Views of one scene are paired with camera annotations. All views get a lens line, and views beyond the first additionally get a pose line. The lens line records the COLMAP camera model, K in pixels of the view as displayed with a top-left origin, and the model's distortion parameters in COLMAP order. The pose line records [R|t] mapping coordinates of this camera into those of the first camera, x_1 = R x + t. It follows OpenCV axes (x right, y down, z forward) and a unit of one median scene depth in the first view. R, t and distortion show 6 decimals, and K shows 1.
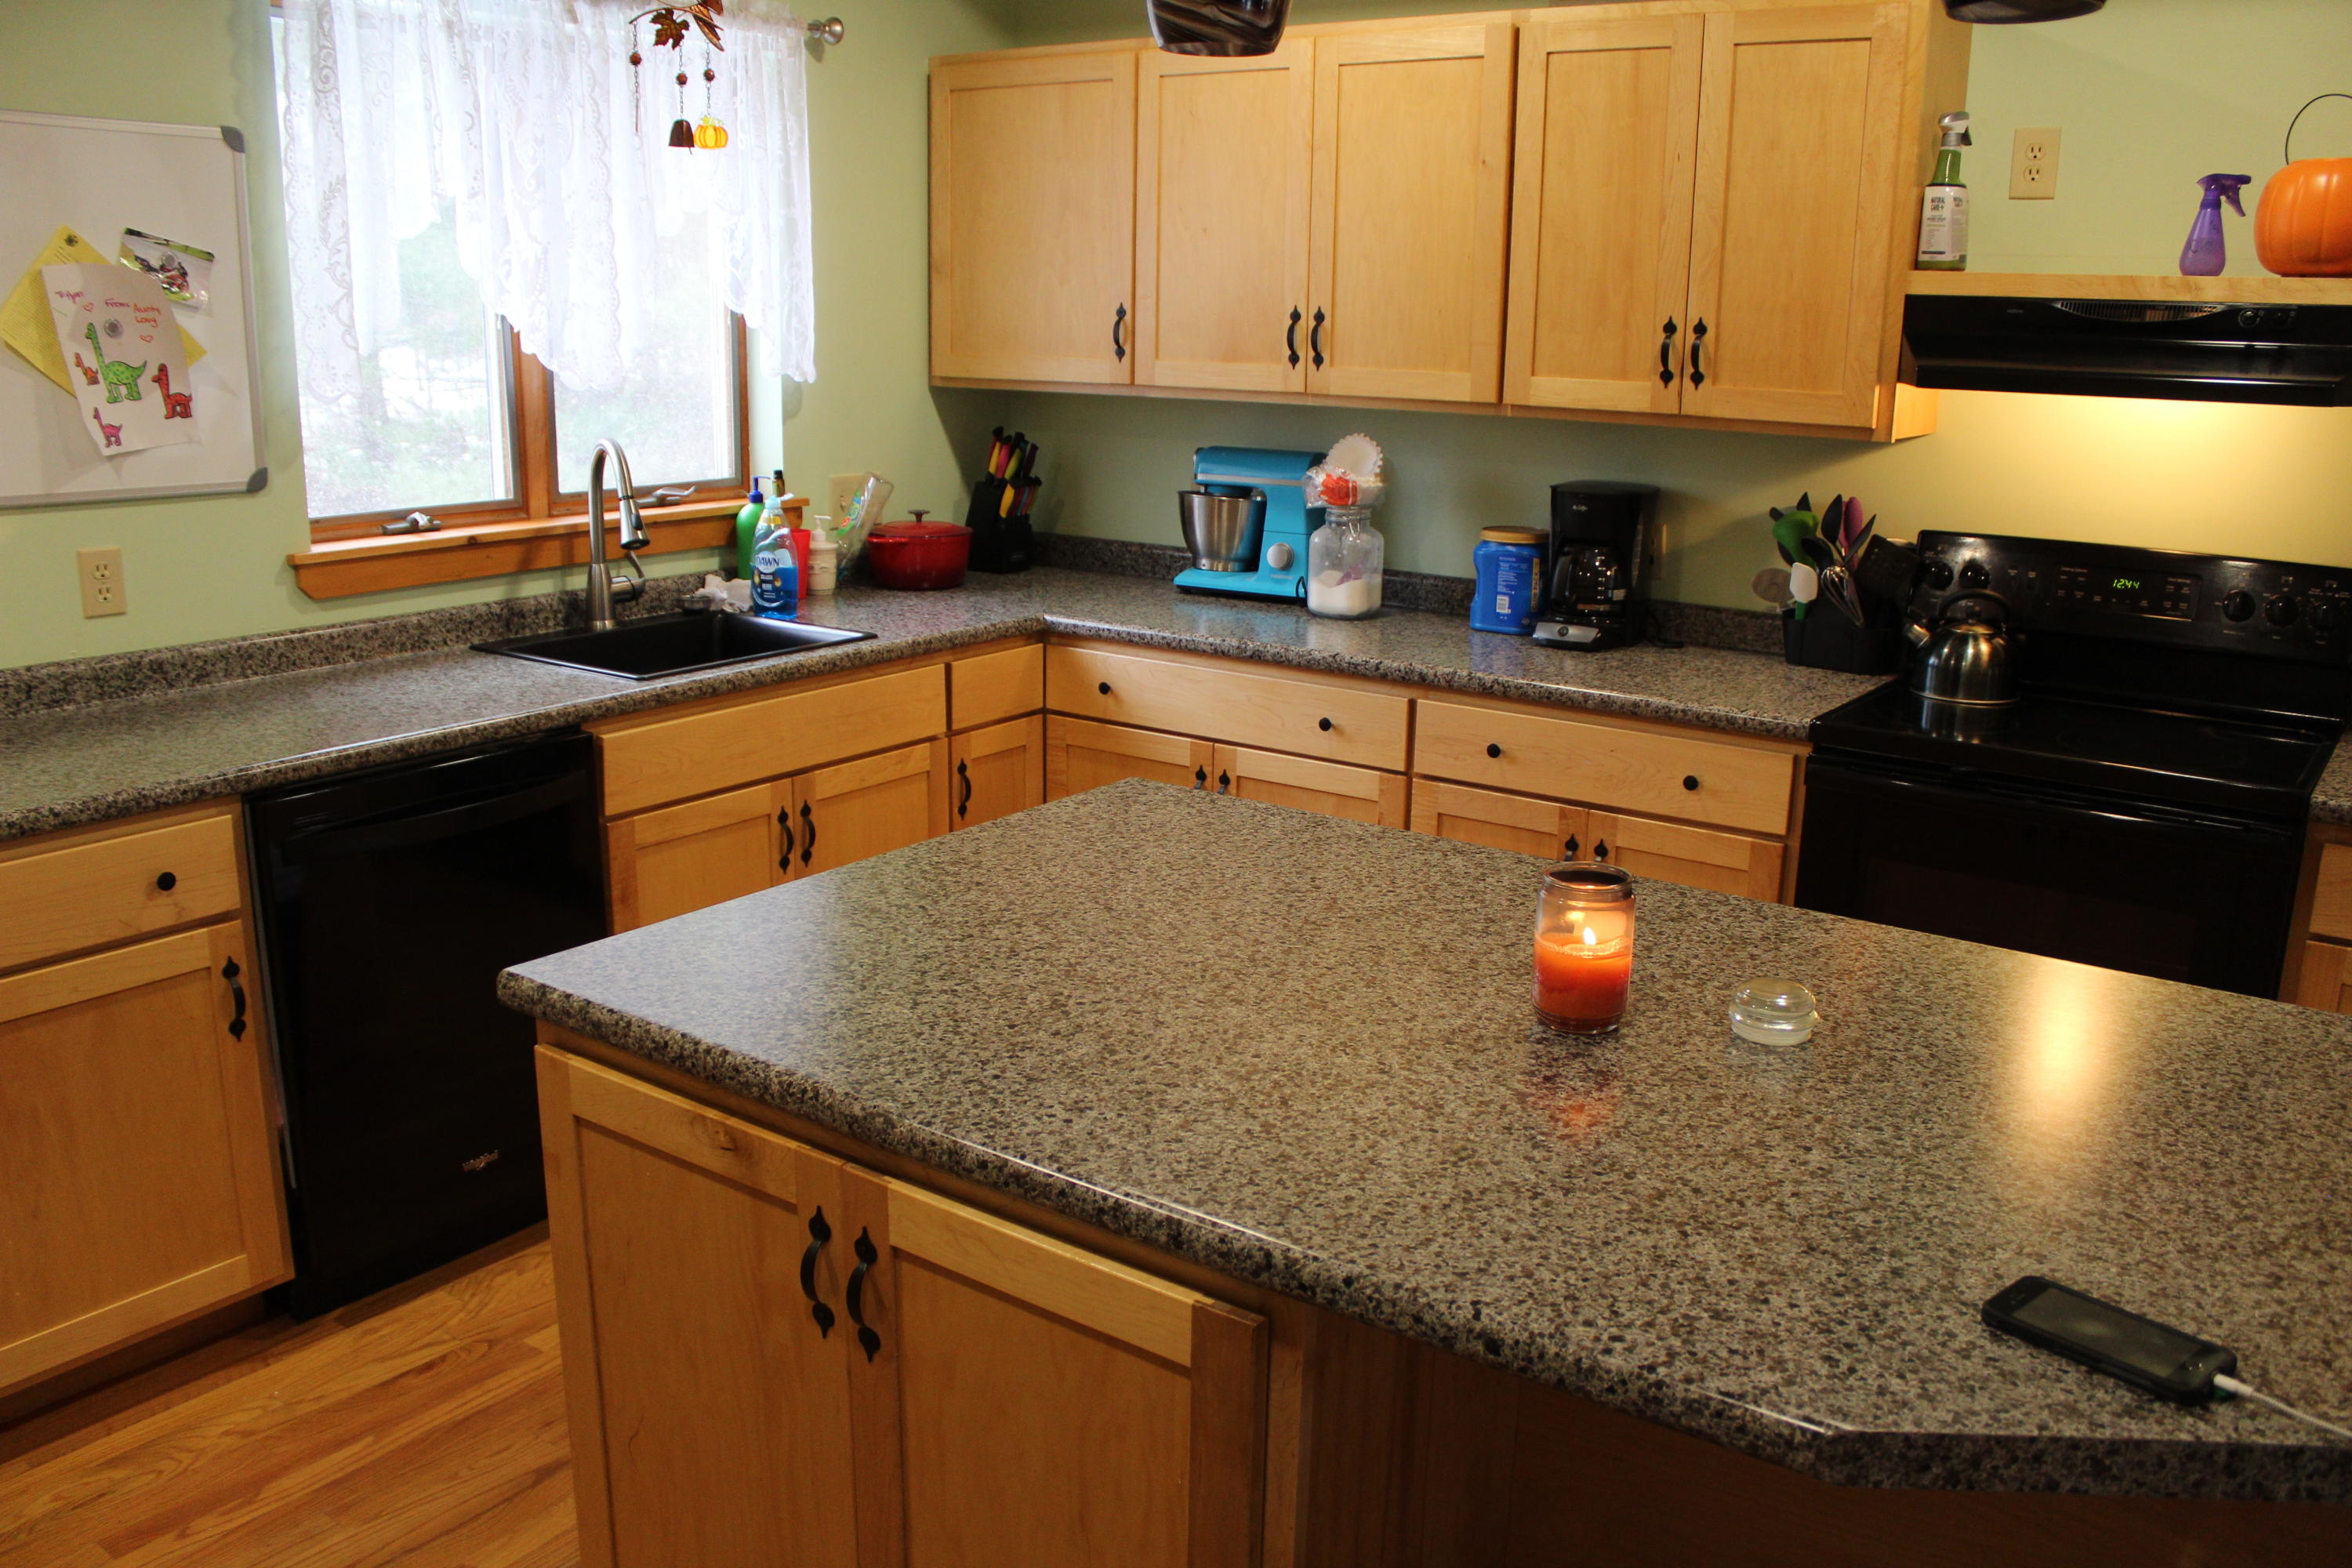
lens RADIAL K [[1916.7, 0, 1182.6], [0, 1916.7, 794.5], [0, 0, 1]] dist [-0.124760, 0.056180]
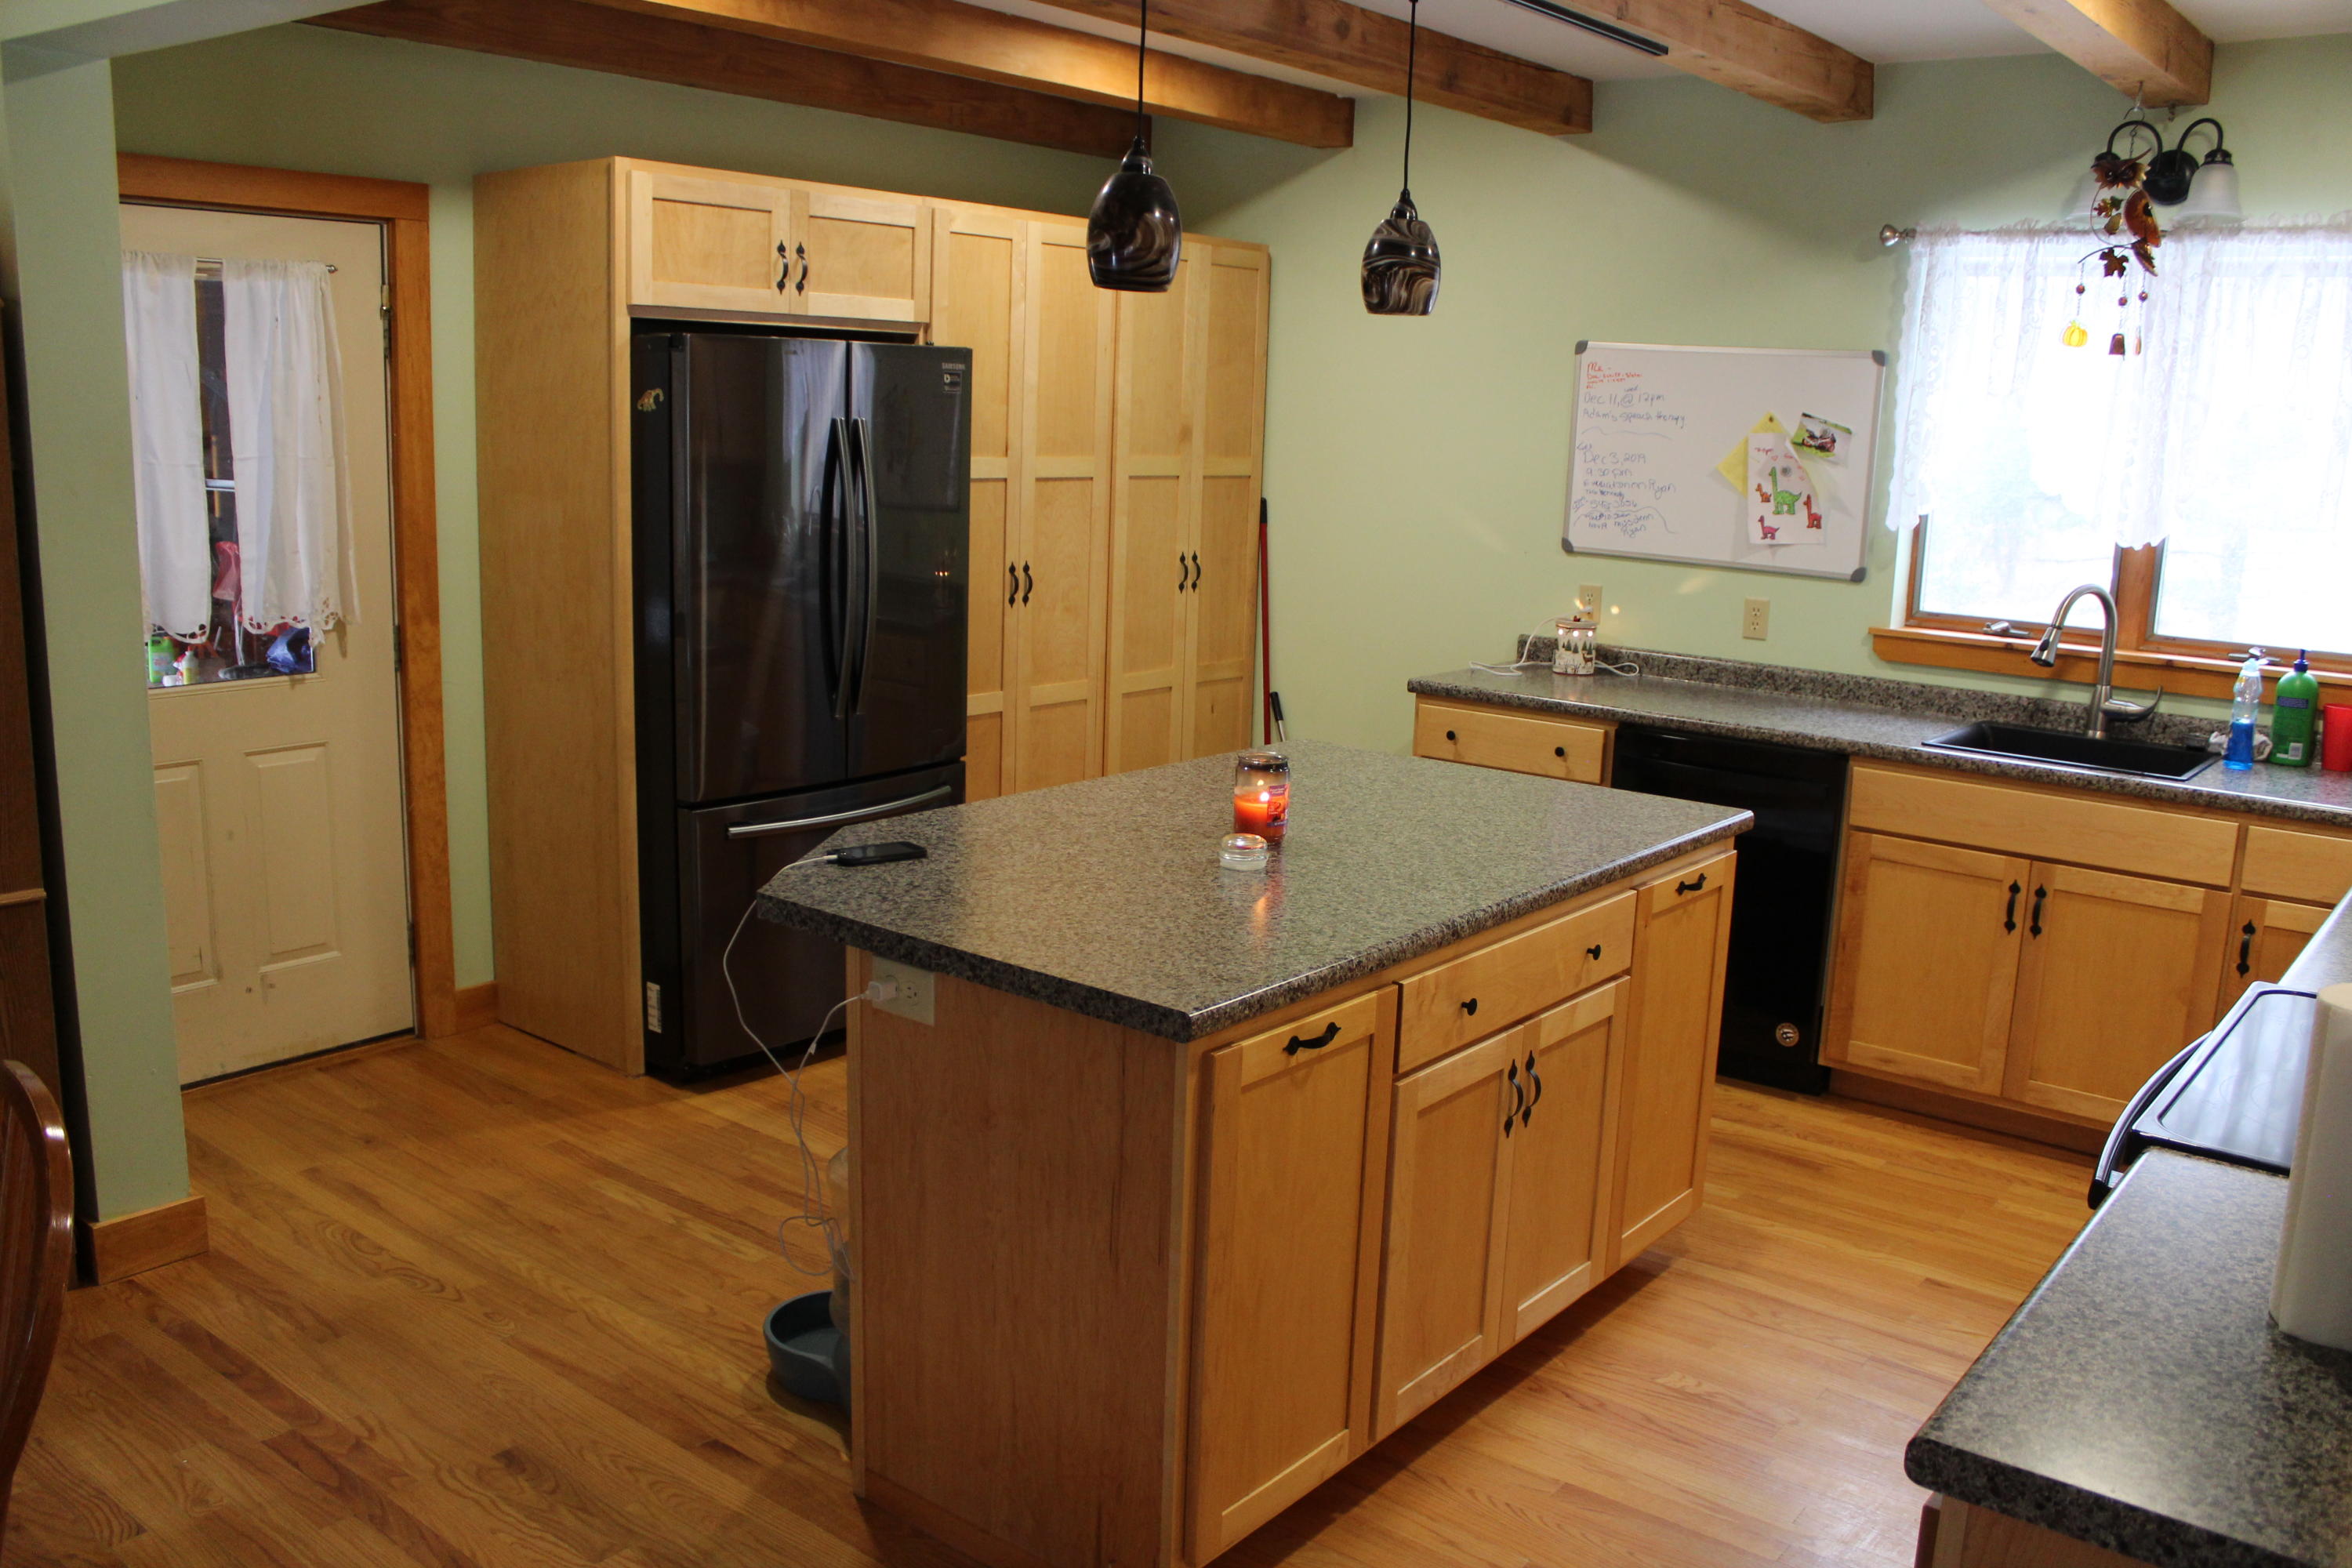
lens RADIAL K [[1916.7, 0, 1181.2], [0, 1916.7, 781.7], [0, 0, 1]] dist [-0.124760, 0.056180]
pose [[-0.060863, 0.170490, -0.983478, 1.140323], [-0.284133, 0.941582, 0.180811, -0.135317], [0.956851, 0.290443, -0.008866, 0.545108]]
